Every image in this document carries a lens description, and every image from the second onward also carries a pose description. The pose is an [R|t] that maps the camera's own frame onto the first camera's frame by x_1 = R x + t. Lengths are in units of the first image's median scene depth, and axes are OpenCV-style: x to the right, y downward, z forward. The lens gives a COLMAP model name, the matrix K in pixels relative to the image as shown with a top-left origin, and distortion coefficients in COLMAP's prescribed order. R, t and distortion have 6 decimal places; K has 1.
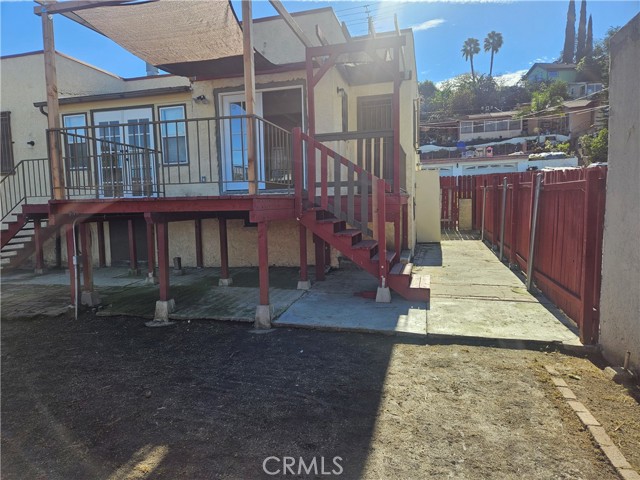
lens RADIAL K [[422.4, 0, 316.9], [0, 422.4, 242.9], [0, 0, 1]] dist [0.067622, -0.045867]
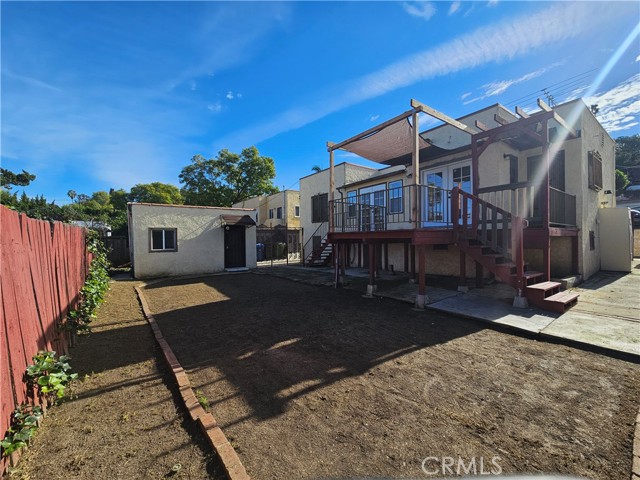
lens RADIAL K [[261.8, 0, 323.1], [0, 261.8, 239.1], [0, 0, 1]] dist [-0.002217, 0.000859]
pose [[0.783345, 0.016863, -0.621358, 0.192533], [-0.066201, 0.996210, -0.056423, 0.012008], [0.618052, 0.085333, 0.781492, -0.059058]]
